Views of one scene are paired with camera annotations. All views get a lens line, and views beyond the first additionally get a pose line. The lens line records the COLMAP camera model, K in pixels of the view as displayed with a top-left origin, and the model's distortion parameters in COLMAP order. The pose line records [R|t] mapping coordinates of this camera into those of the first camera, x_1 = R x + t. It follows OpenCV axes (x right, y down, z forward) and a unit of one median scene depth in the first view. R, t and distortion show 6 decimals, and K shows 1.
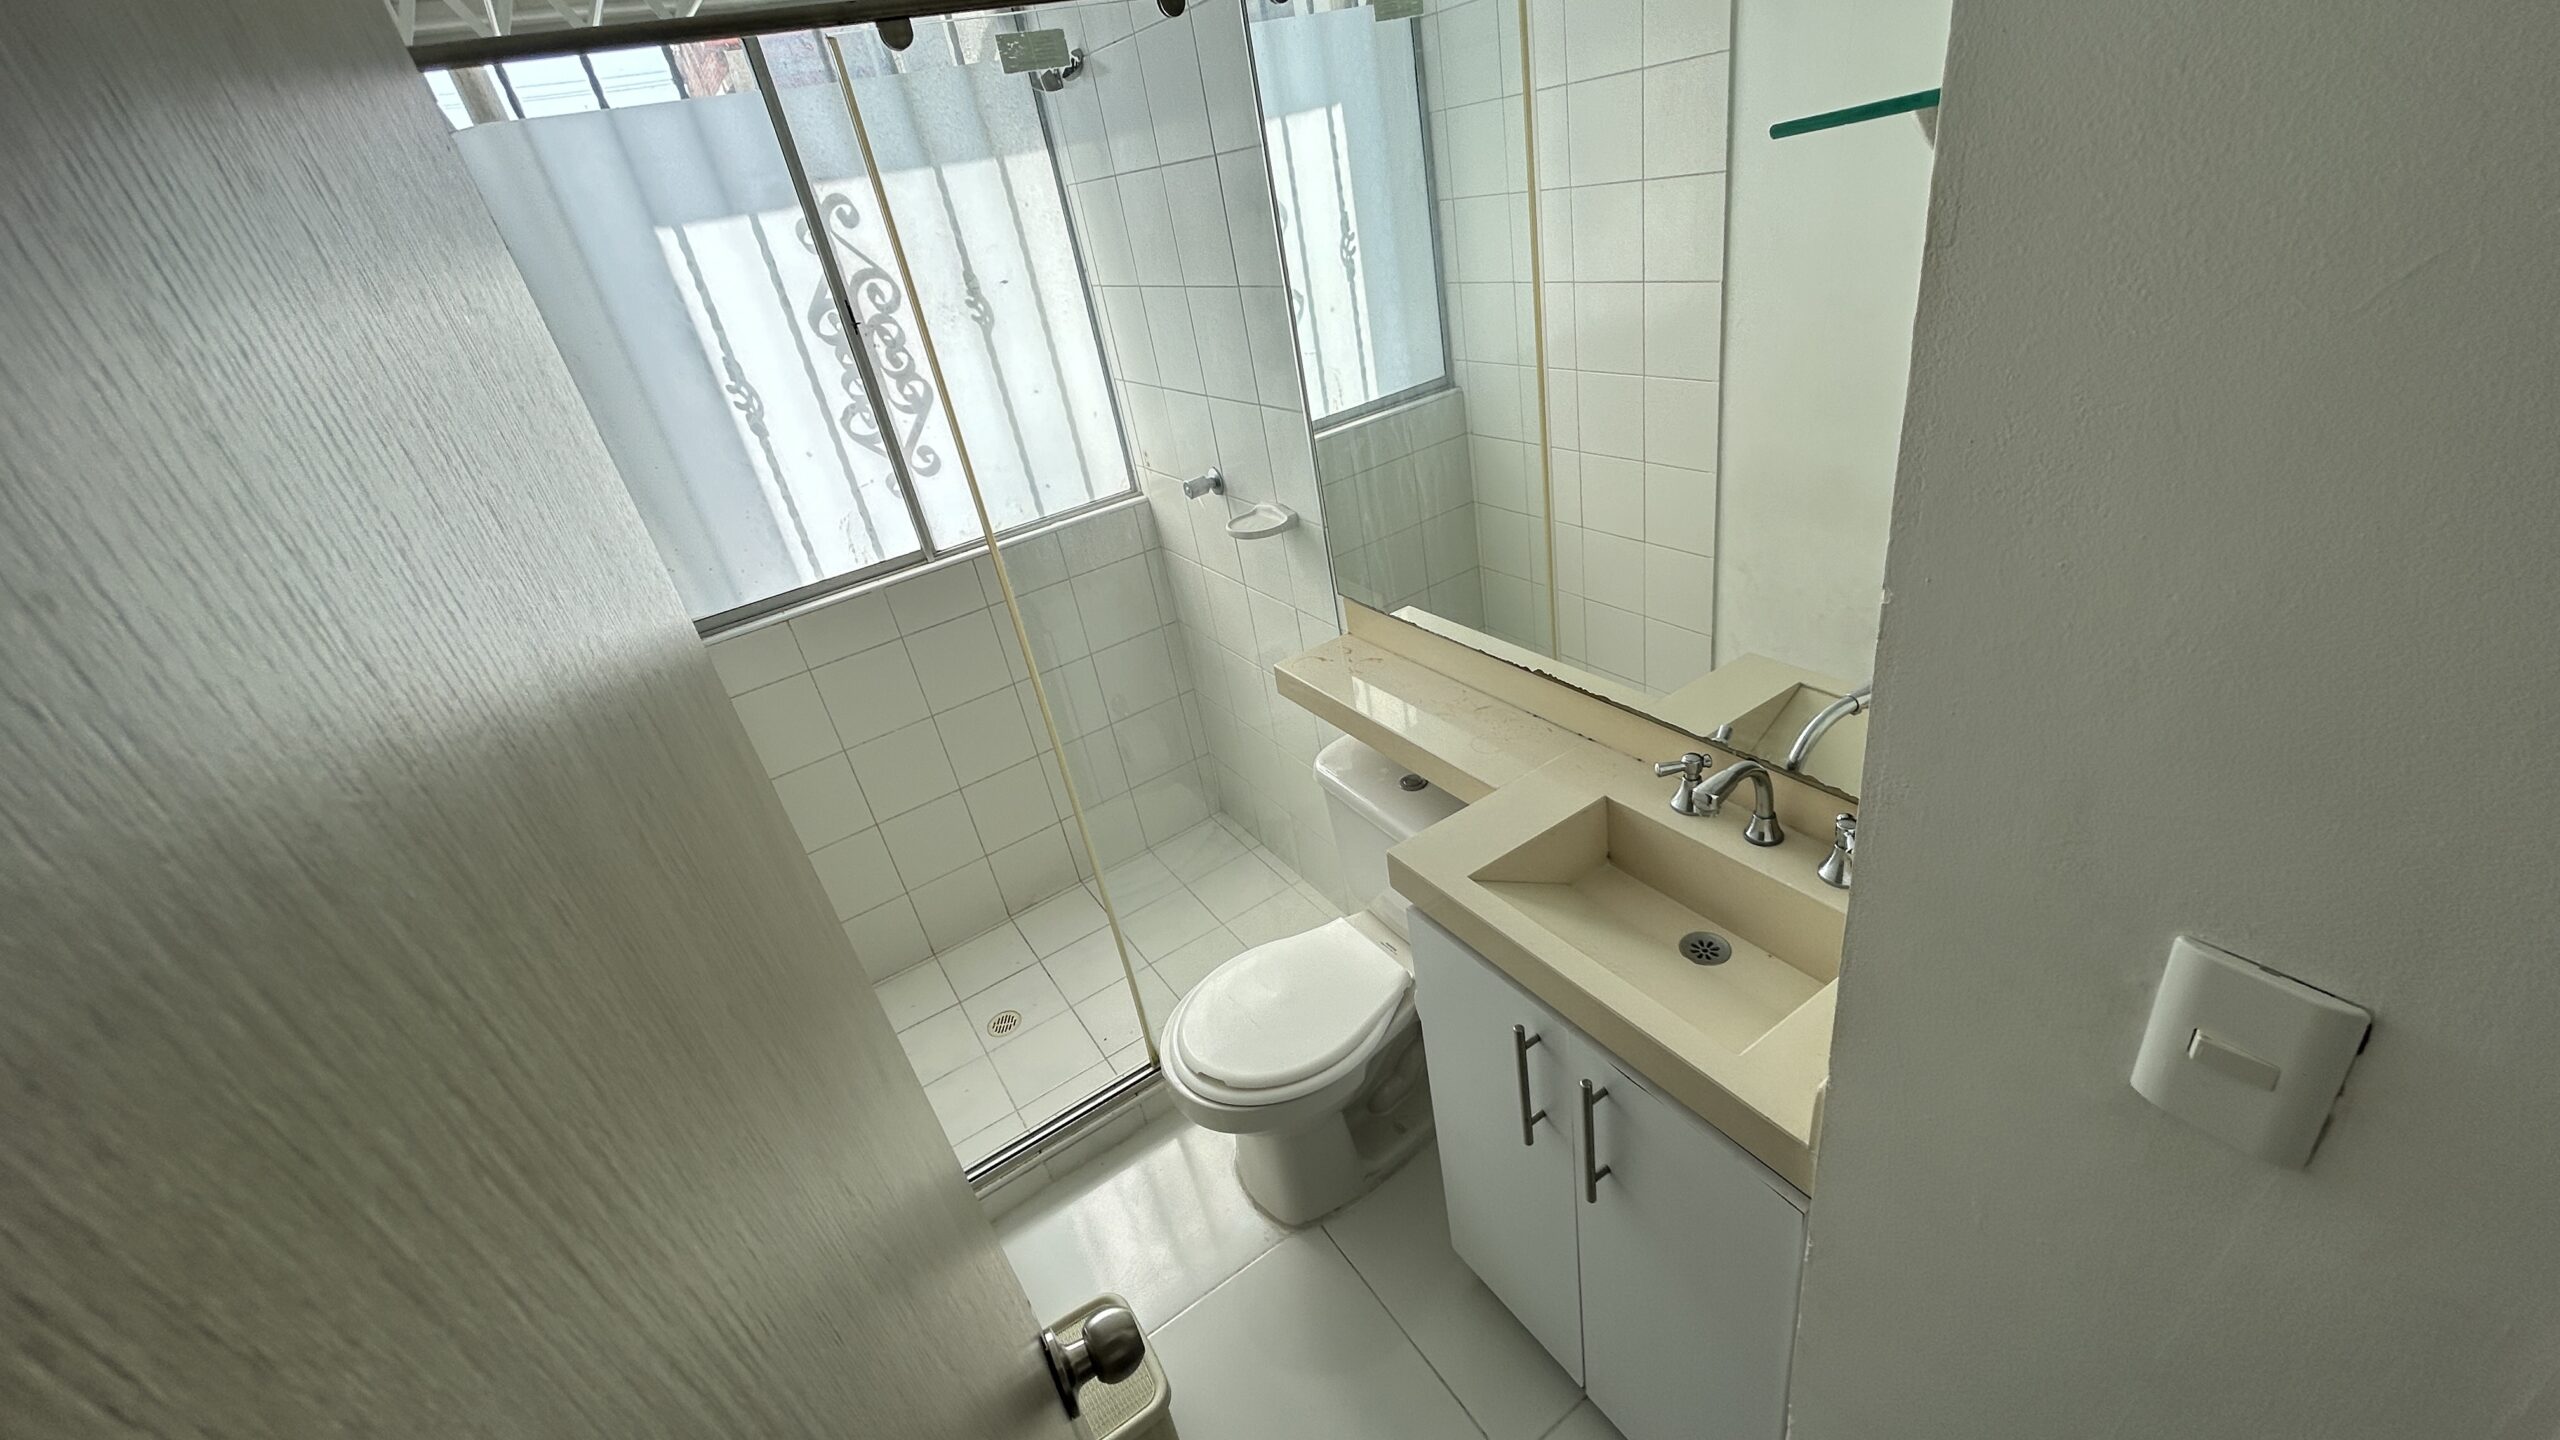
lens RADIAL K [[1027.7, 0, 1281.7], [0, 1027.7, 713.6], [0, 0, 1]] dist [-0.002899, -0.000721]
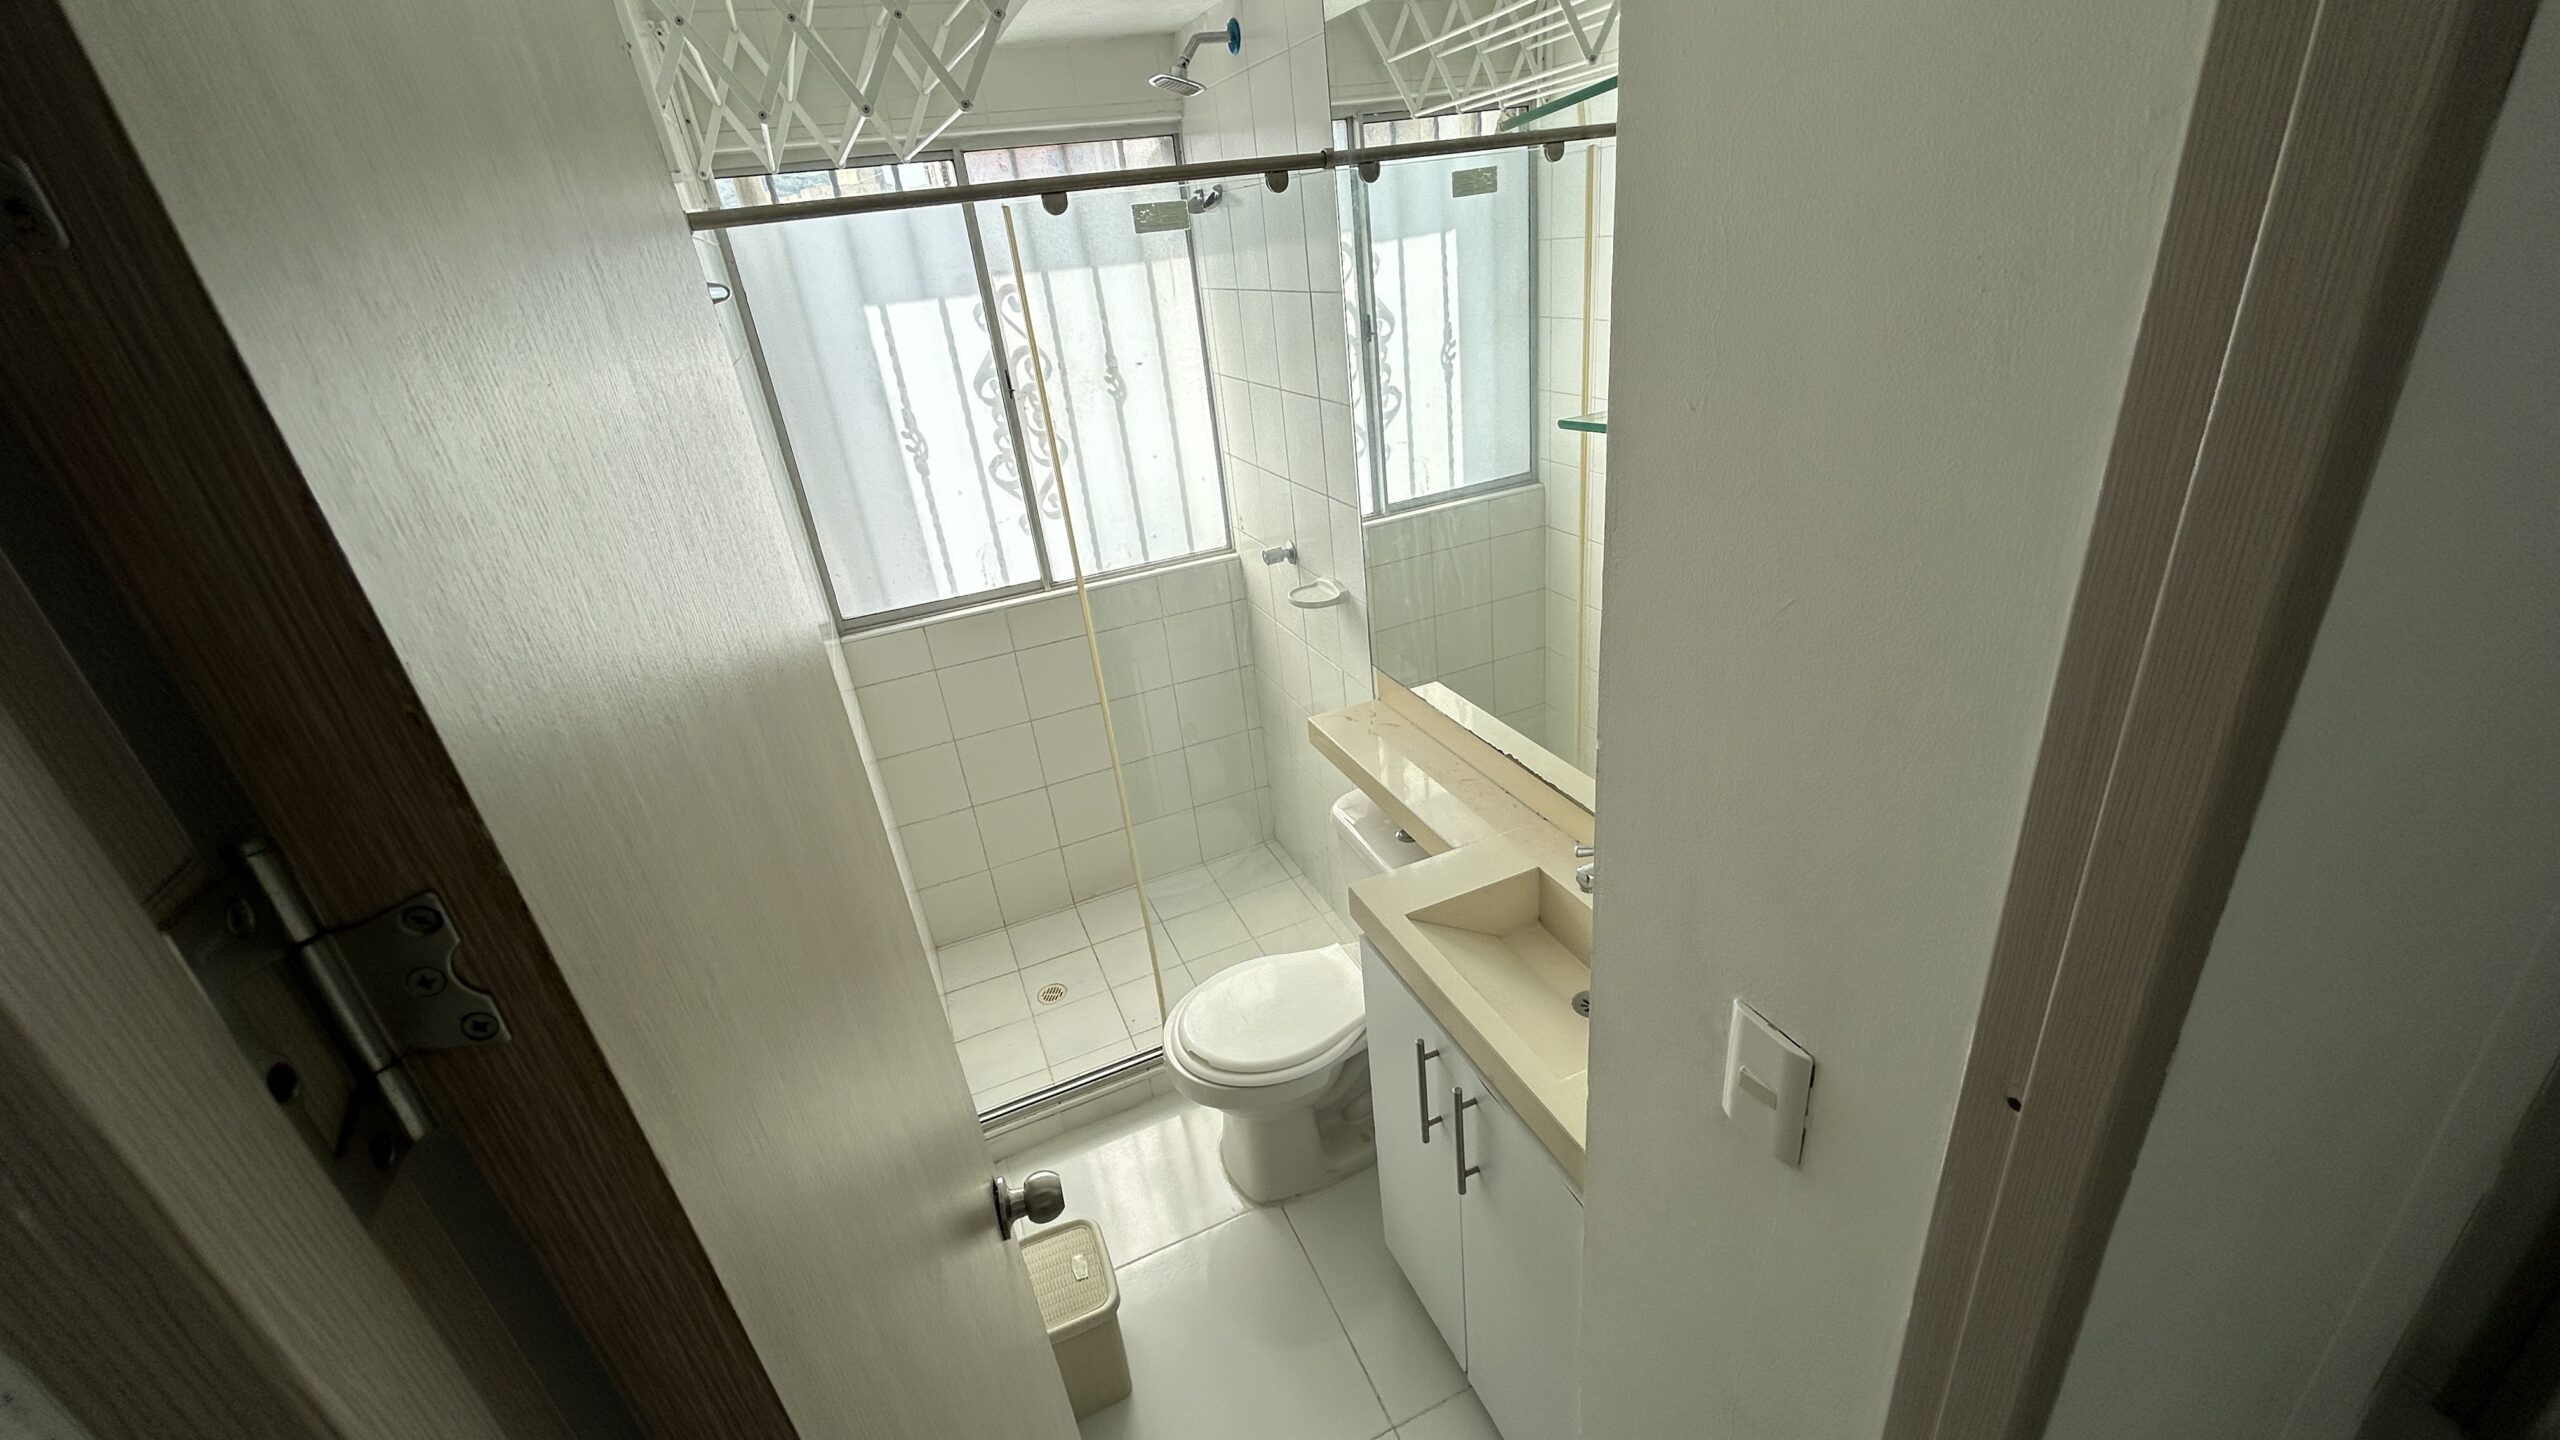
lens RADIAL K [[1014.5, 0, 1280.8], [0, 1014.5, 715.5], [0, 0, 1]] dist [0.000298, -0.000033]
pose [[0.984878, 0.129754, -0.114804, 0.079002], [-0.133465, 0.990733, -0.025218, -0.014564], [0.110468, 0.040159, 0.993068, -0.125012]]
